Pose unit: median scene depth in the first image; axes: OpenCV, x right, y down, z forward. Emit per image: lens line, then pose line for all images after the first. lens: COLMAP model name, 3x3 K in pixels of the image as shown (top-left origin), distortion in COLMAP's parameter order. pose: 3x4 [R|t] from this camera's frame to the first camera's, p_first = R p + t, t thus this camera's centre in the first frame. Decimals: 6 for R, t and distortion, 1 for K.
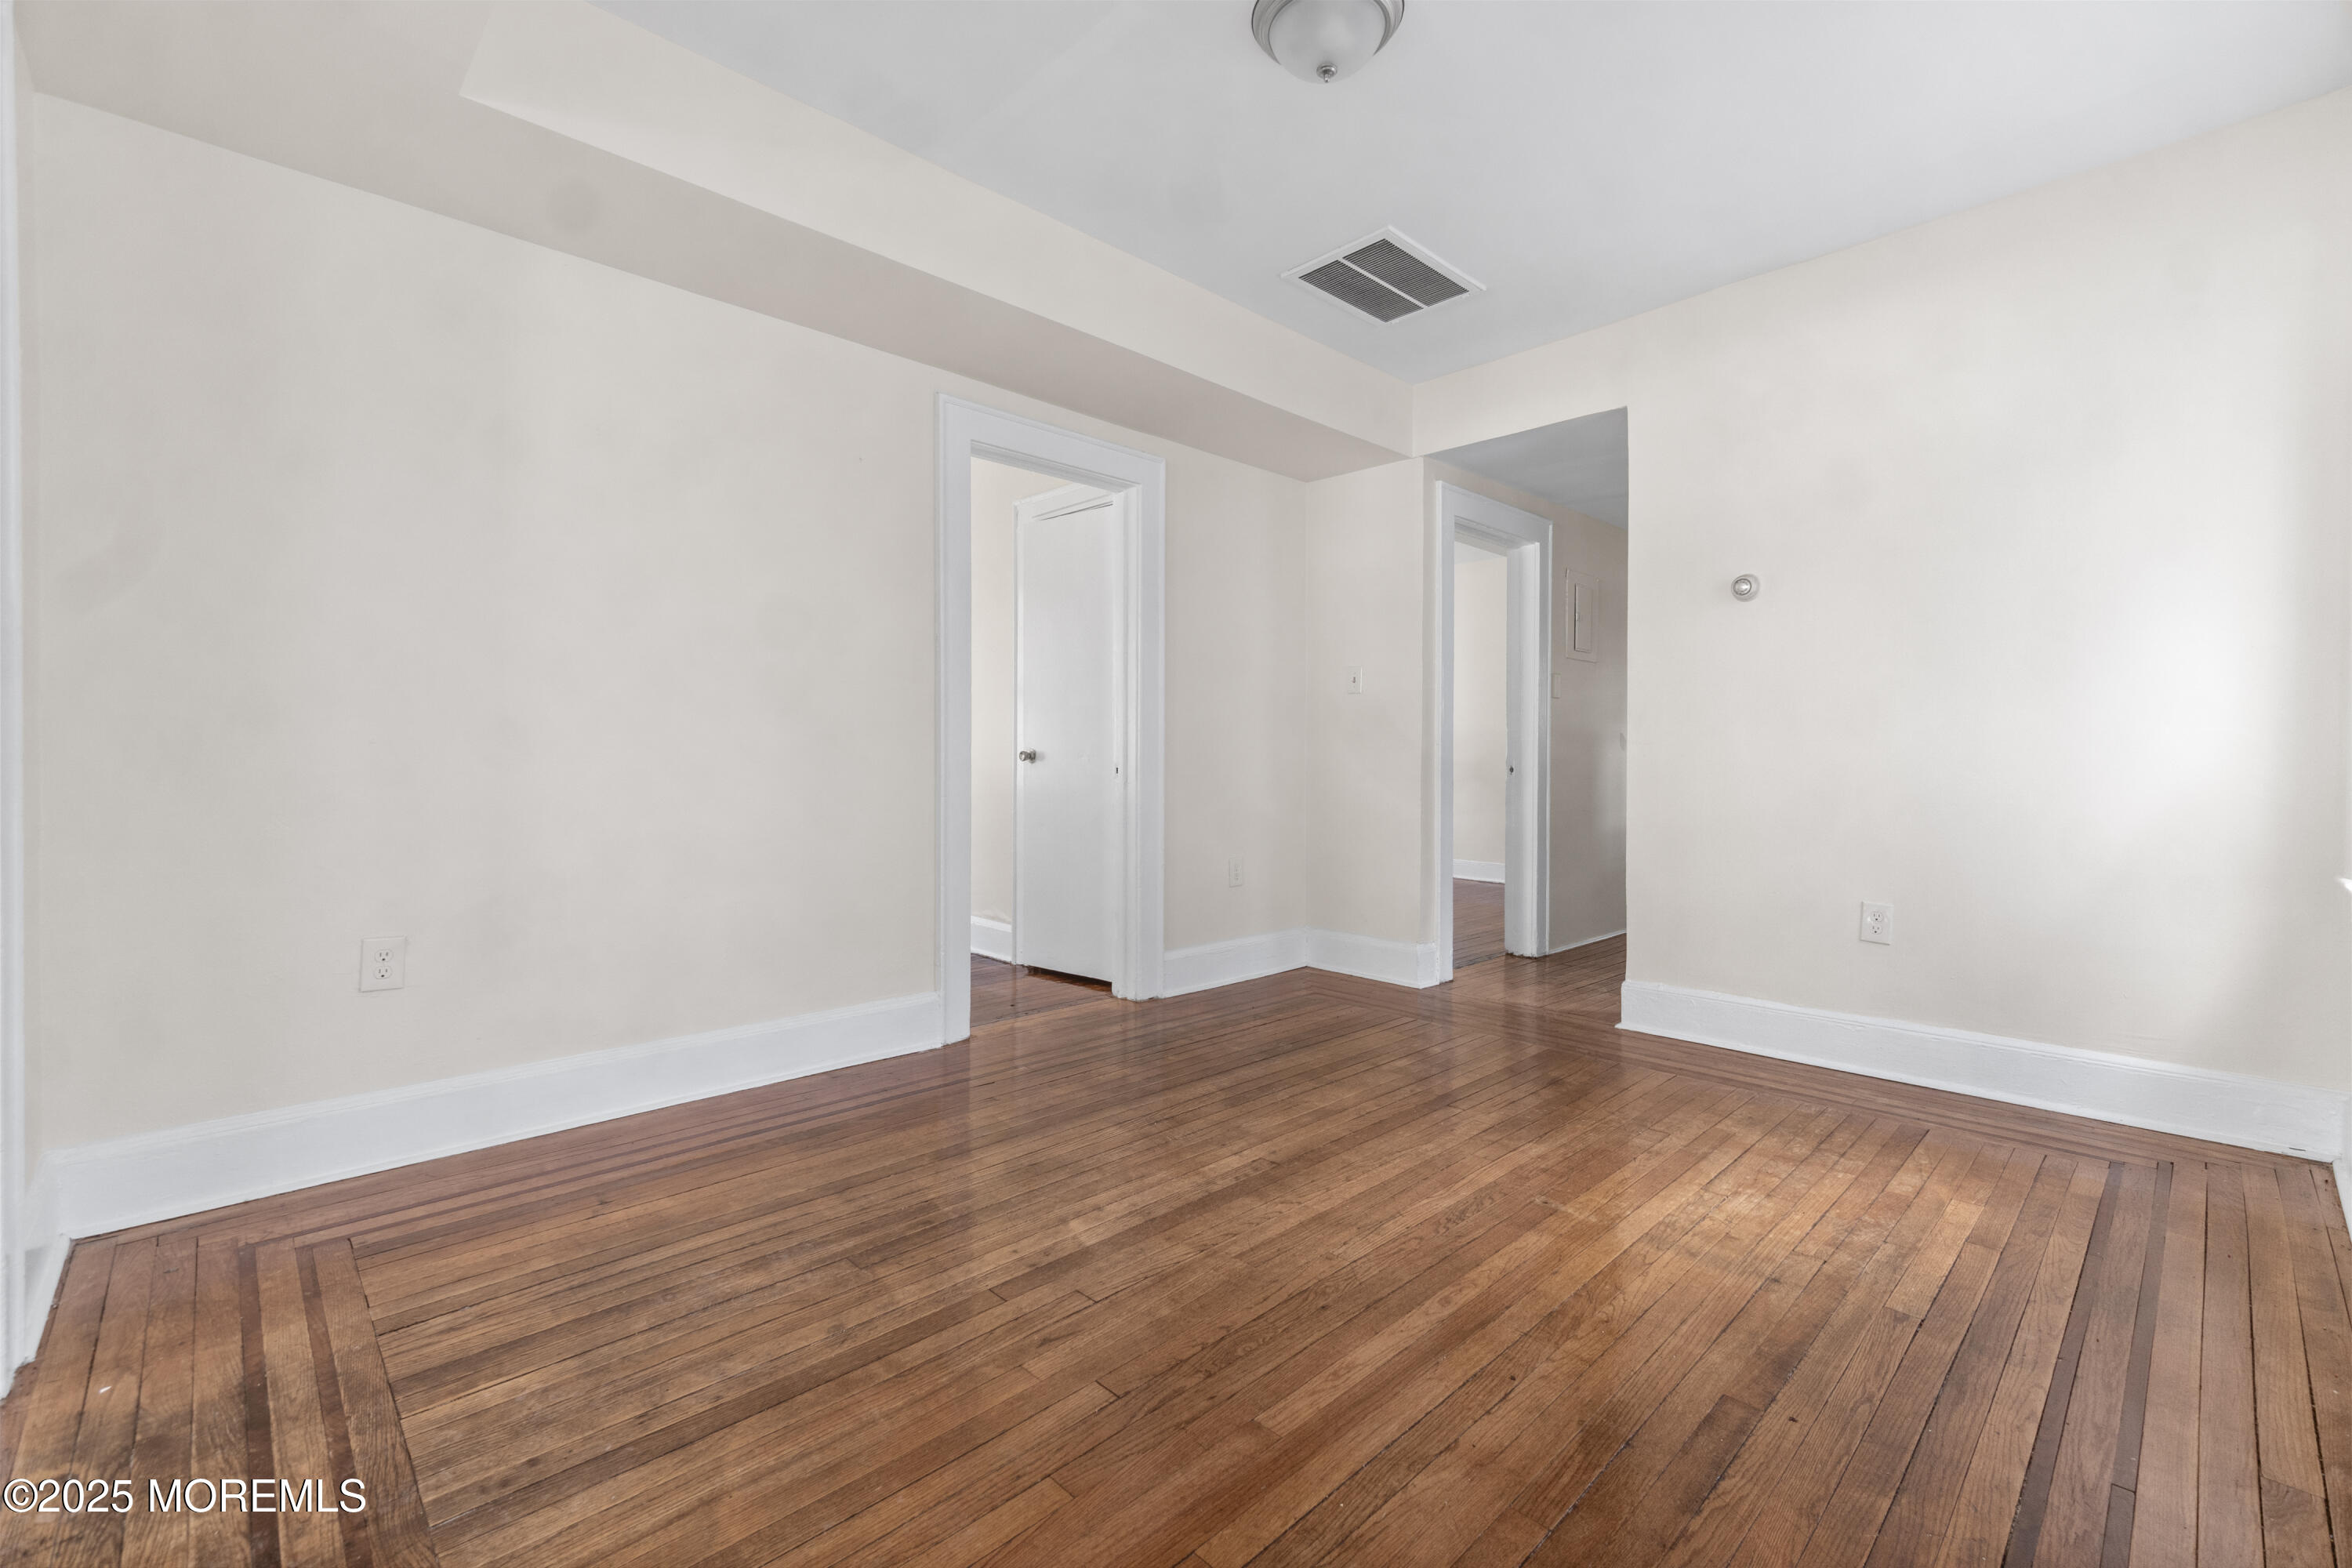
lens RADIAL K [[1009.1, 0, 1175.3], [0, 1009.1, 760.4], [0, 0, 1]] dist [-0.003602, -0.000335]
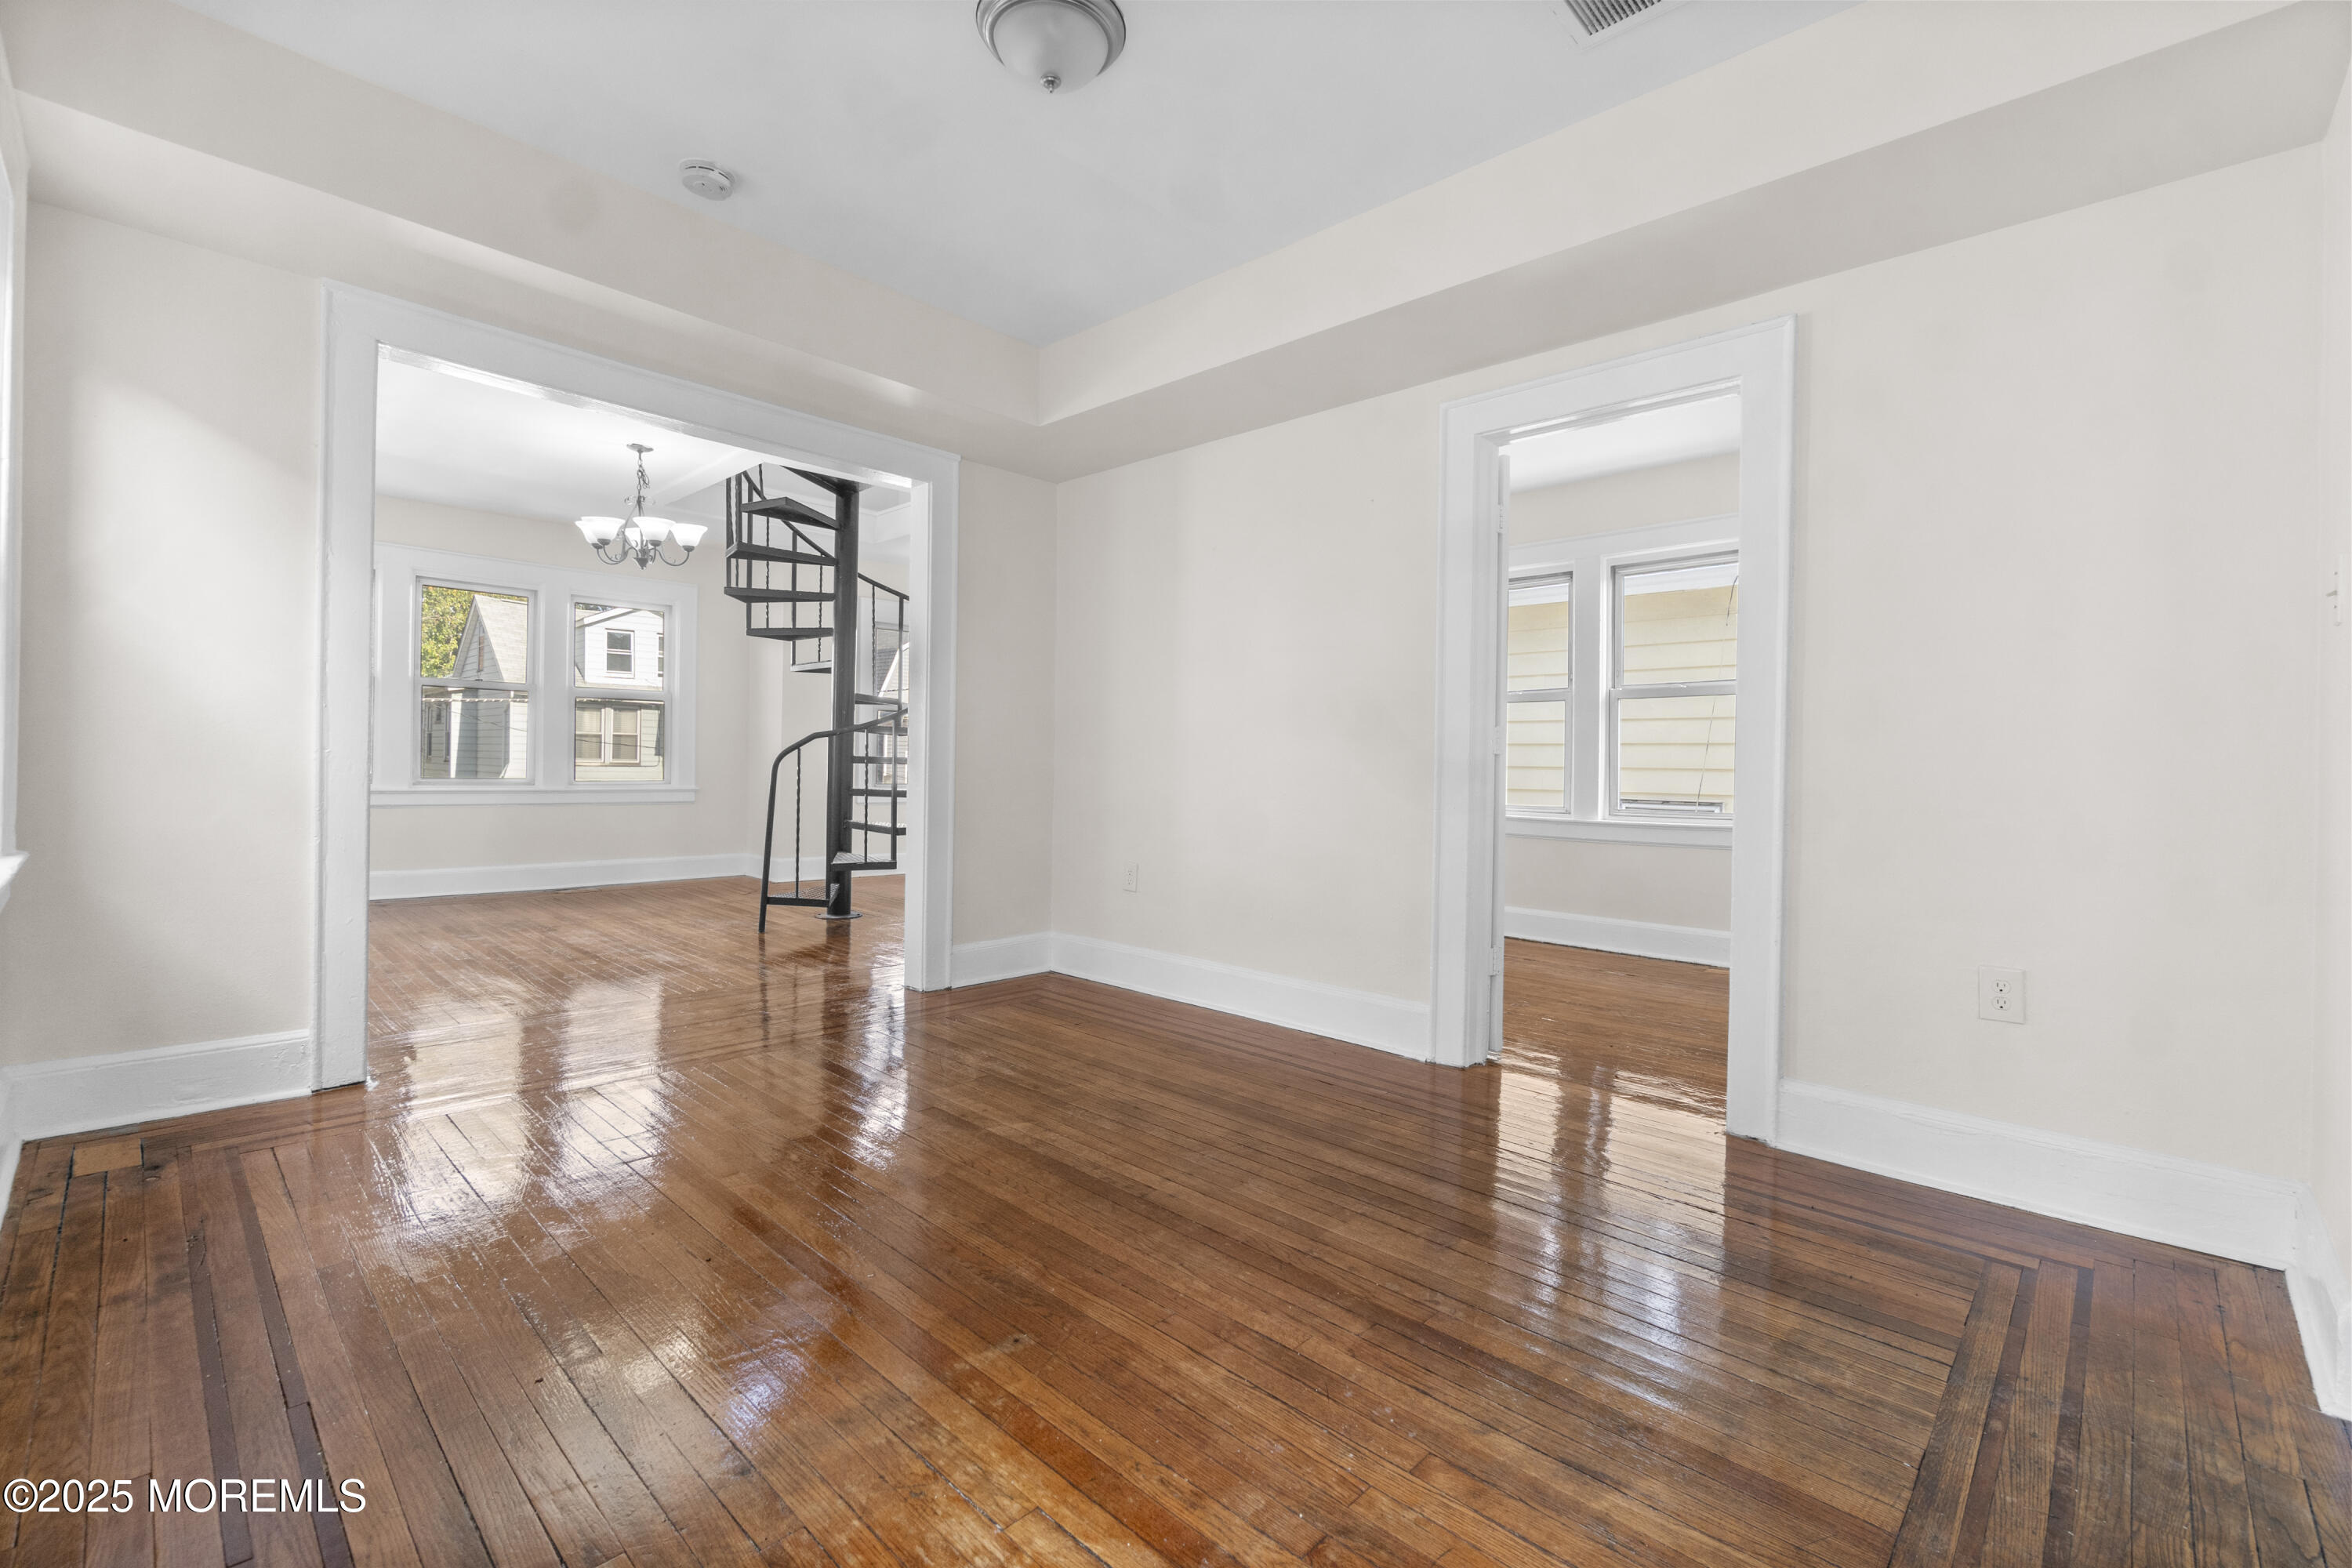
lens RADIAL K [[1009.1, 0, 1175.3], [0, 1009.1, 760.4], [0, 0, 1]] dist [-0.003602, -0.000335]
pose [[0.038823, -0.005755, -0.999230, 1.106157], [-0.019397, 0.999791, -0.006512, 0.001156], [0.999058, 0.019635, 0.038703, 1.052176]]
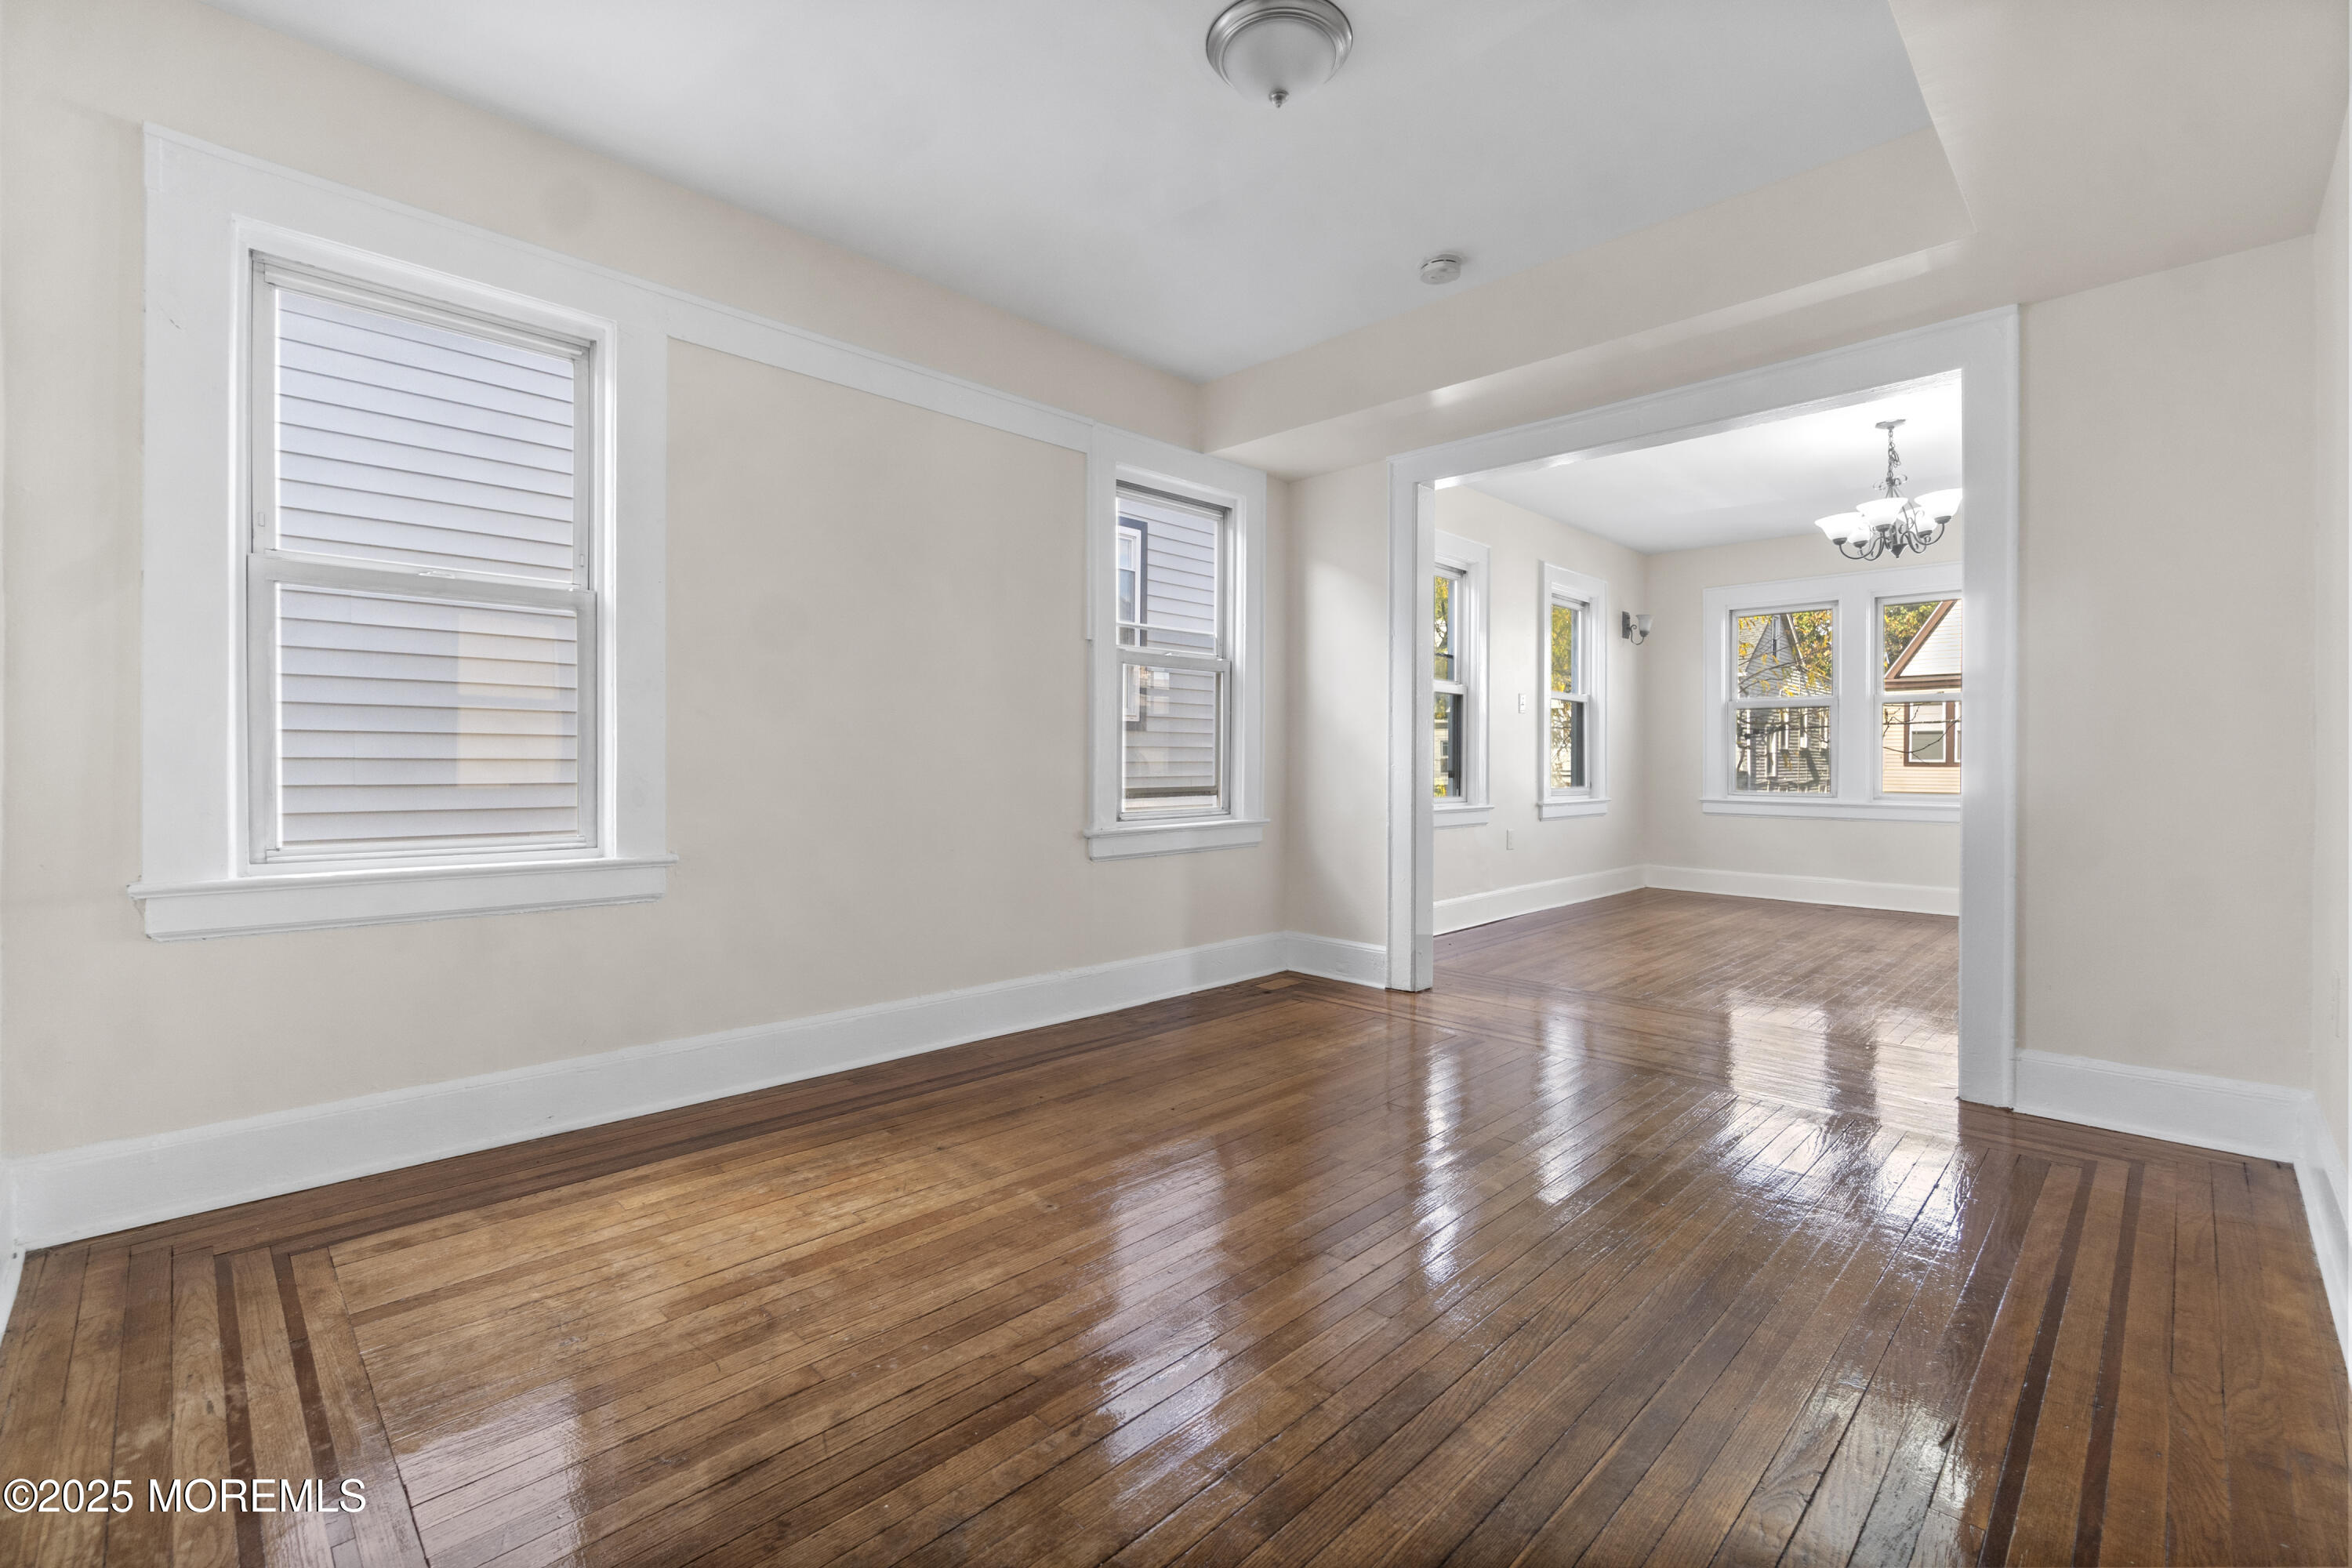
lens RADIAL K [[1009.1, 0, 1175.3], [0, 1009.1, 760.4], [0, 0, 1]] dist [-0.003602, -0.000335]
pose [[-0.999857, -0.008306, -0.014701, 0.254130], [-0.008281, 0.999964, -0.001816, -0.000141], [0.014715, -0.001694, -0.999890, 1.941363]]
